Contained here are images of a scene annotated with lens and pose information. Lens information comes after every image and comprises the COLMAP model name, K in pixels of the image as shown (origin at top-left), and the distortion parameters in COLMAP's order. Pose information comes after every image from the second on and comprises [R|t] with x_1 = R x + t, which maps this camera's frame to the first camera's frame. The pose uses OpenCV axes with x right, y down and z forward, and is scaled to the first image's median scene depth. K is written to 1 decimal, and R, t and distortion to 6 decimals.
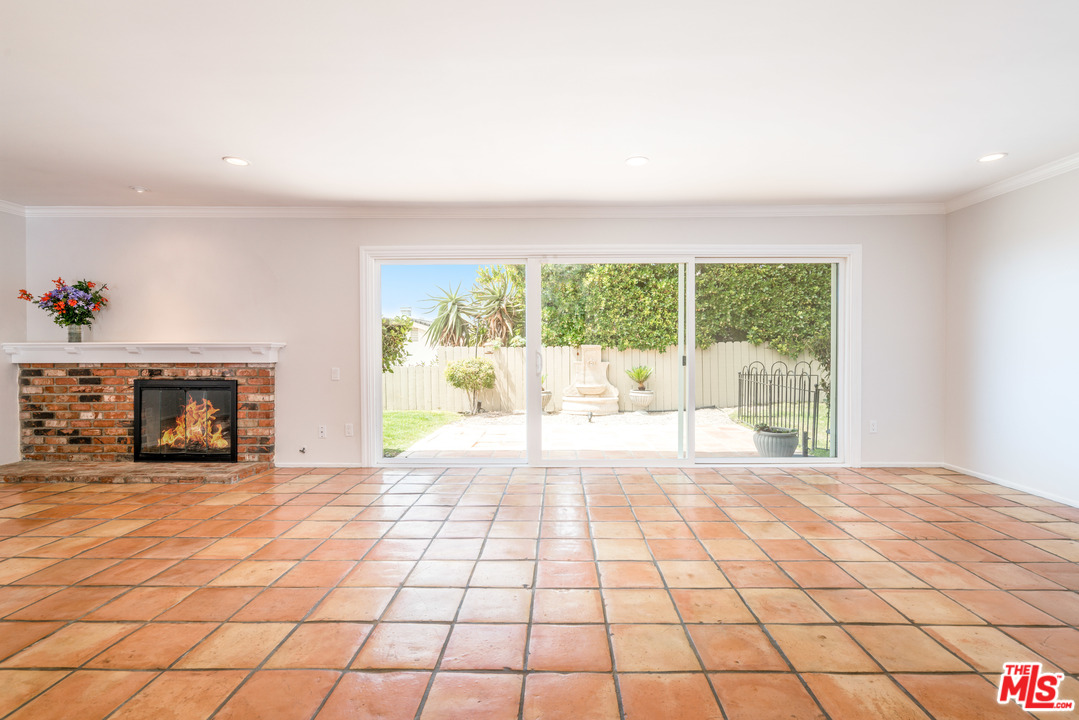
lens RADIAL K [[499.2, 0, 562.8], [0, 499.2, 356.6], [0, 0, 1]] dist [0.000341, 0.000285]
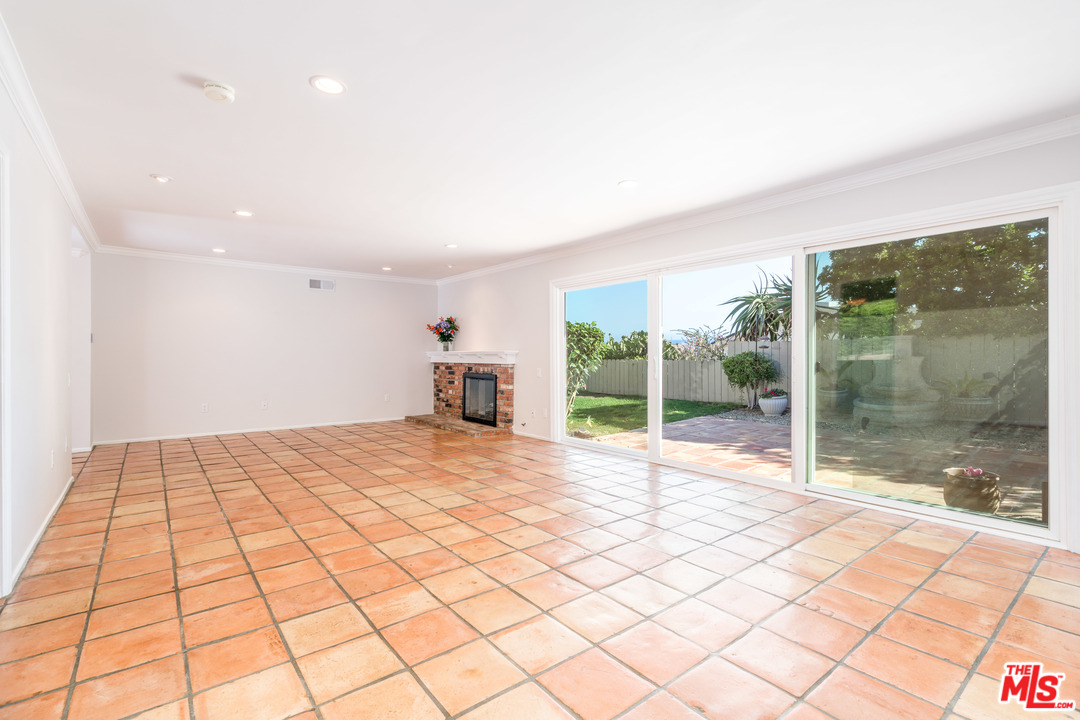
lens RADIAL K [[499.6, 0, 563.3], [0, 499.6, 356.6], [0, 0, 1]] dist [0.000341, 0.000285]
pose [[0.642404, 0.002129, -0.766363, 0.692766], [-0.012749, 0.999887, -0.007909, -0.000092], [0.766260, 0.014851, 0.642359, 0.151200]]
